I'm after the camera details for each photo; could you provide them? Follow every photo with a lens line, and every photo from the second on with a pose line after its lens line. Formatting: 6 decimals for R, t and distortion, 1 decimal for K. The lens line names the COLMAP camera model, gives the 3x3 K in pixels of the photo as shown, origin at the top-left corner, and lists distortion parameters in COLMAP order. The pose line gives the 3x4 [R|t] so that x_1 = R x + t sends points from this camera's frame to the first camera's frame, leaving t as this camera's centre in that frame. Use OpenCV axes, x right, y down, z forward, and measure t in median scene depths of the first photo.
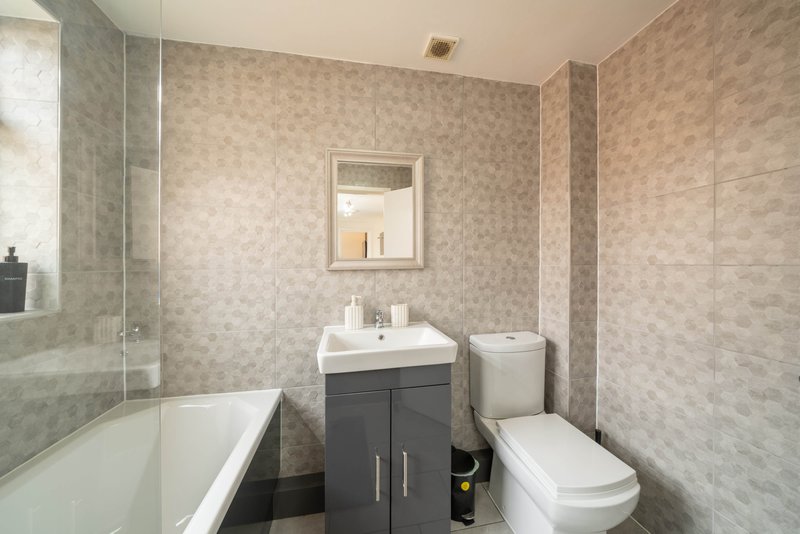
lens RADIAL K [[274.9, 0, 398.0], [0, 274.9, 260.7], [0, 0, 1]] dist [-0.008773, 0.000063]
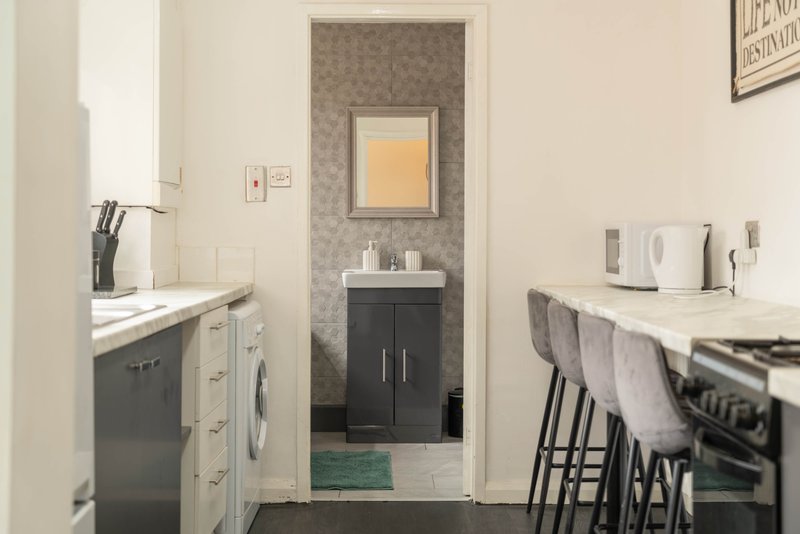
lens RADIAL K [[1152.2, 0, 401.4], [0, 1152.2, 253.2], [0, 0, 1]] dist [0.022281, 0.038107]
pose [[0.984346, 0.011175, -0.175890, 0.771230], [-0.006886, 0.999664, 0.024974, 0.060427], [0.176110, -0.023372, 0.984093, -3.513480]]
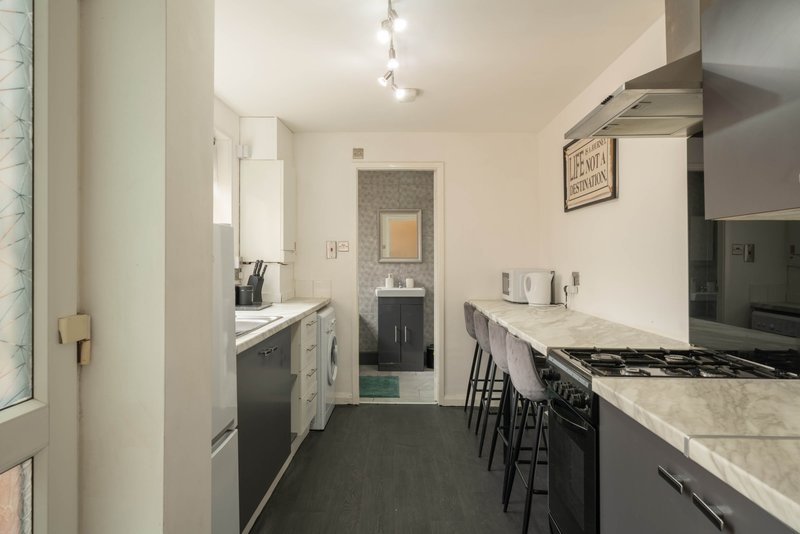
lens RADIAL K [[530.7, 0, 396.6], [0, 530.7, 264.4], [0, 0, 1]] dist [0.002809, 0.000062]
pose [[0.980280, 0.003863, -0.197577, 0.773253], [-0.000836, 0.999881, 0.015403, -0.017219], [0.197613, -0.014934, 0.980166, -3.325759]]
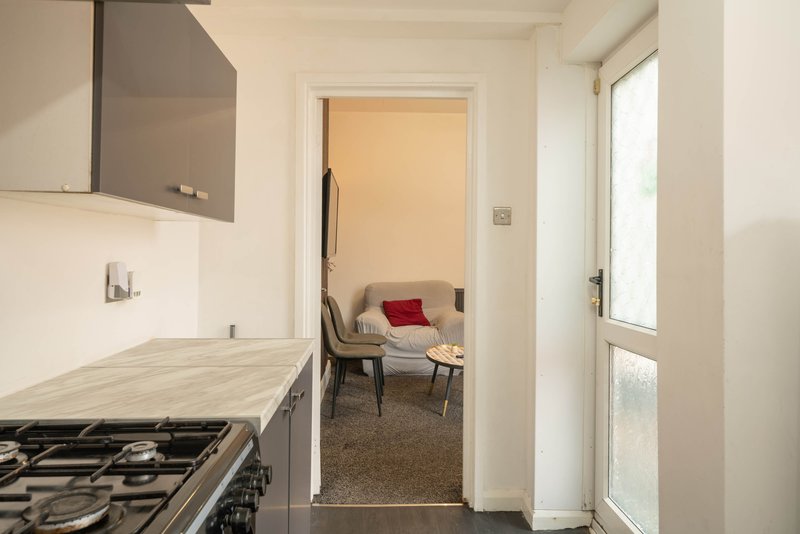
lens RADIAL K [[544.9, 0, 411.4], [0, 544.9, 238.1], [0, 0, 1]] dist [-0.002050, -0.000714]
pose [[-0.993214, 0.000466, 0.116298, 0.651381], [-0.003802, 0.999327, -0.036475, 0.001977], [-0.116237, -0.036670, -0.992544, -1.471001]]
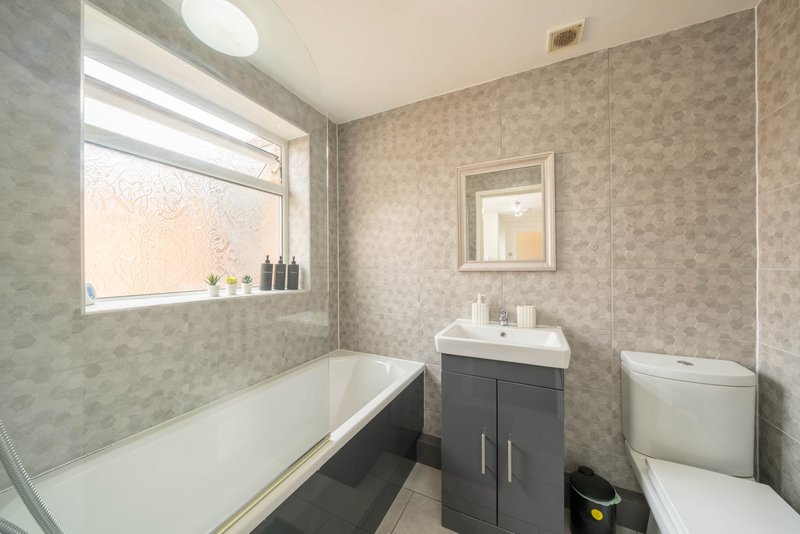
lens RADIAL K [[273.1, 0, 400.4], [0, 273.1, 265.2], [0, 0, 1]] dist [-0.009508, -0.000025]
pose [[0.803047, 0.001302, -0.595914, 0.242736], [0.002117, 0.999985, 0.005038, 0.003835], [0.595912, -0.005307, 0.803032, -0.084789]]
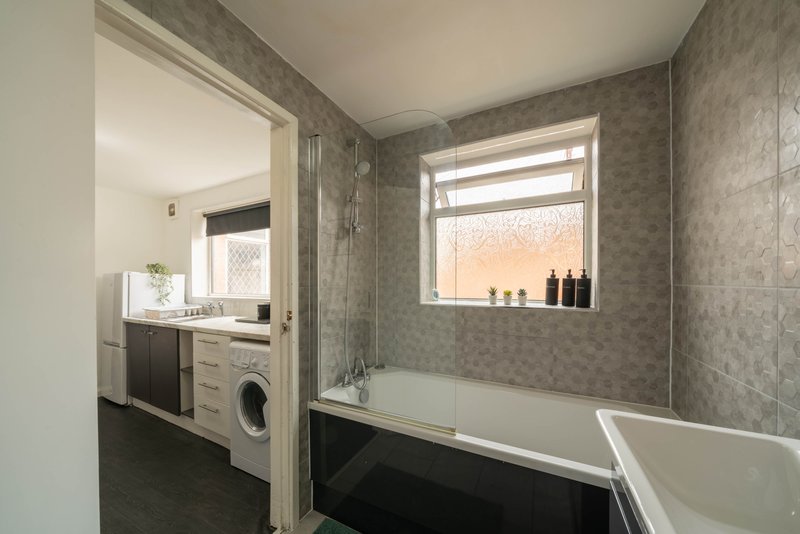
lens RADIAL K [[274.4, 0, 401.7], [0, 274.4, 281.5], [0, 0, 1]] dist [-0.008242, -0.000023]
pose [[-0.604518, 0.008005, -0.796551, 0.410736], [0.014808, 0.999890, -0.001190, 0.007593], [0.796454, -0.012514, -0.604570, 0.732510]]
